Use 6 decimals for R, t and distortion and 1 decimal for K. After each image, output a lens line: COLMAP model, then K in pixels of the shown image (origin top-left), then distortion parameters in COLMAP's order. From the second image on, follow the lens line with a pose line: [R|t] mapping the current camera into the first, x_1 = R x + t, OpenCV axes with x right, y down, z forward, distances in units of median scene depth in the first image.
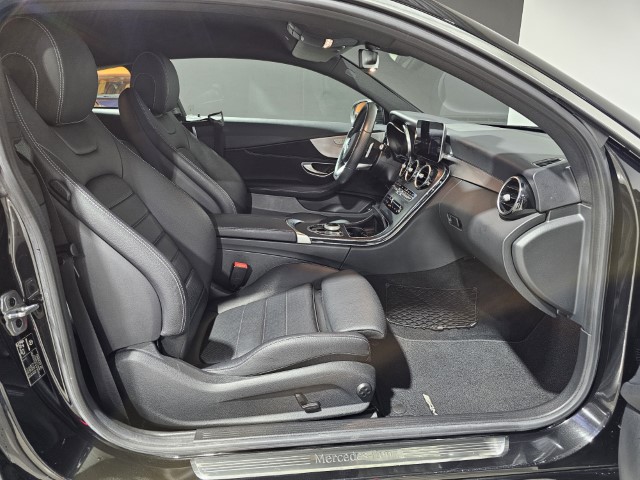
lens RADIAL K [[416.3, 0, 320.0], [0, 416.3, 240.0], [0, 0, 1]] dist [0.020777, -0.005663]
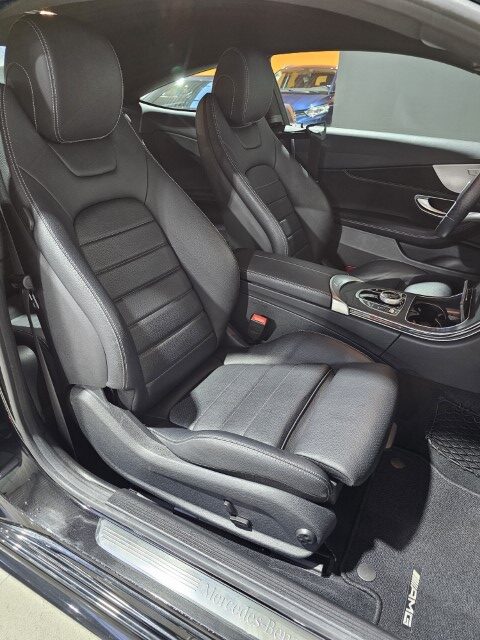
lens RADIAL K [[416.3, 0, 239.6], [0, 416.3, 328.0], [0, 0, 1]] dist [0.020777, -0.005663]
pose [[0.837097, 0.279025, -0.470546, 0.186049], [-0.187125, 0.954306, 0.232991, -0.114448], [0.514055, -0.106985, 0.851059, 0.238278]]
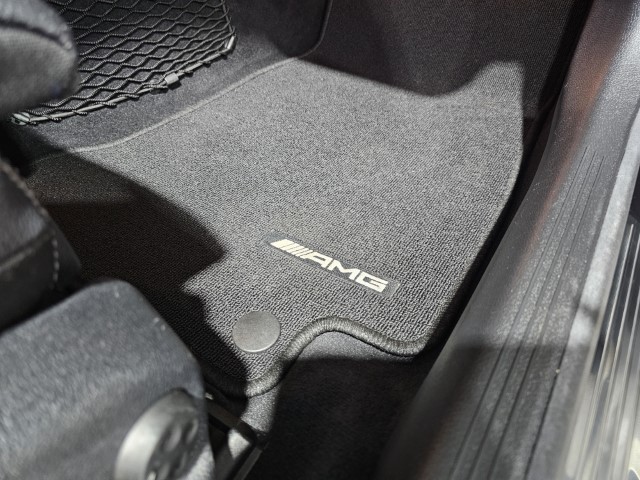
lens RADIAL K [[416.3, 0, 320.0], [0, 416.3, 240.0], [0, 0, 1]] dist [0.020777, -0.005663]
pose [[0.617093, -0.565734, 0.546937, 0.077059], [0.279451, 0.807313, 0.519762, 0.173998], [-0.735597, -0.167900, 0.656283, 0.638261]]
